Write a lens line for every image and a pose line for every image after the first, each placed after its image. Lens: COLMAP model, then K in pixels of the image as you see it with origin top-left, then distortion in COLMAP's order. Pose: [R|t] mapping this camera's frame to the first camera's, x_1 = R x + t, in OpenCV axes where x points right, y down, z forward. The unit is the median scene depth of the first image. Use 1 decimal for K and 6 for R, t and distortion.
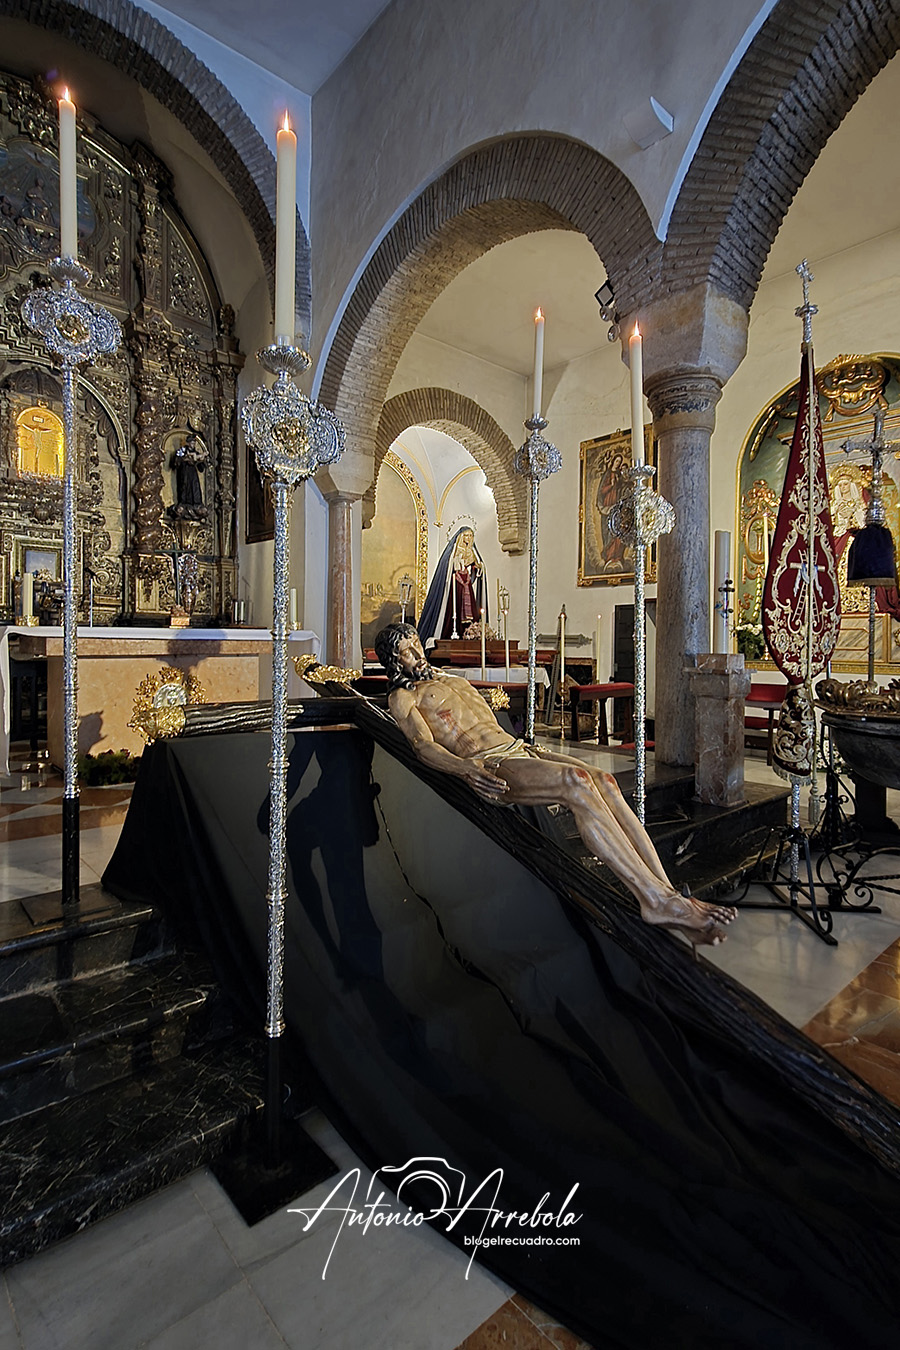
lens RADIAL K [[710.7, 0, 447.1], [0, 710.7, 643.2], [0, 0, 1]] dist [0.001432, -0.000543]
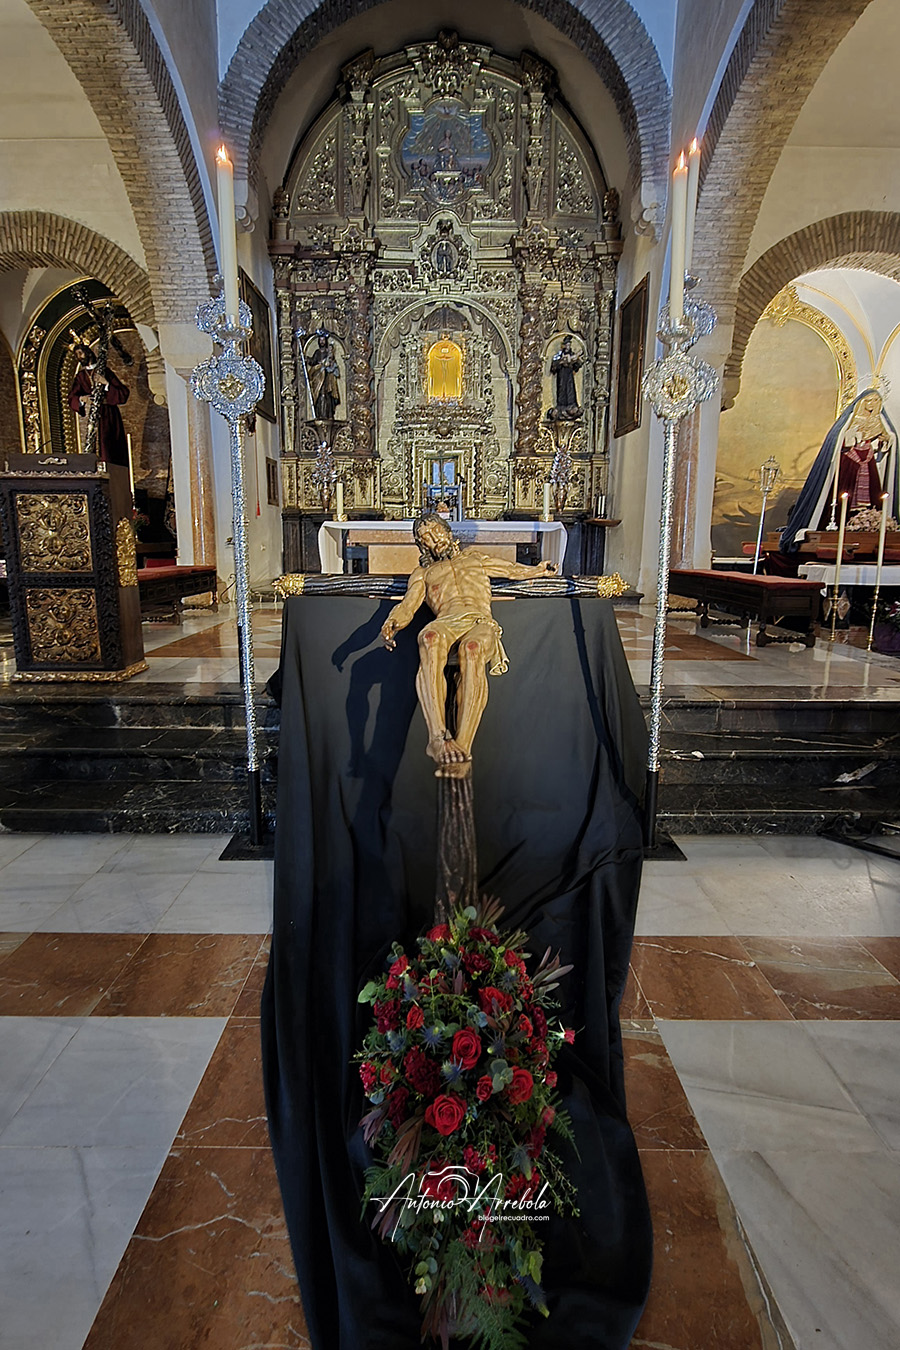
lens RADIAL K [[727.3, 0, 450.0], [0, 727.3, 675.0], [0, 0, 1]] dist [-0.001452, -0.000999]
pose [[0.718774, 0.127704, -0.683415, 0.324520], [-0.001651, 0.983296, 0.182004, 0.007348], [0.695242, -0.129692, 0.706978, 0.042084]]
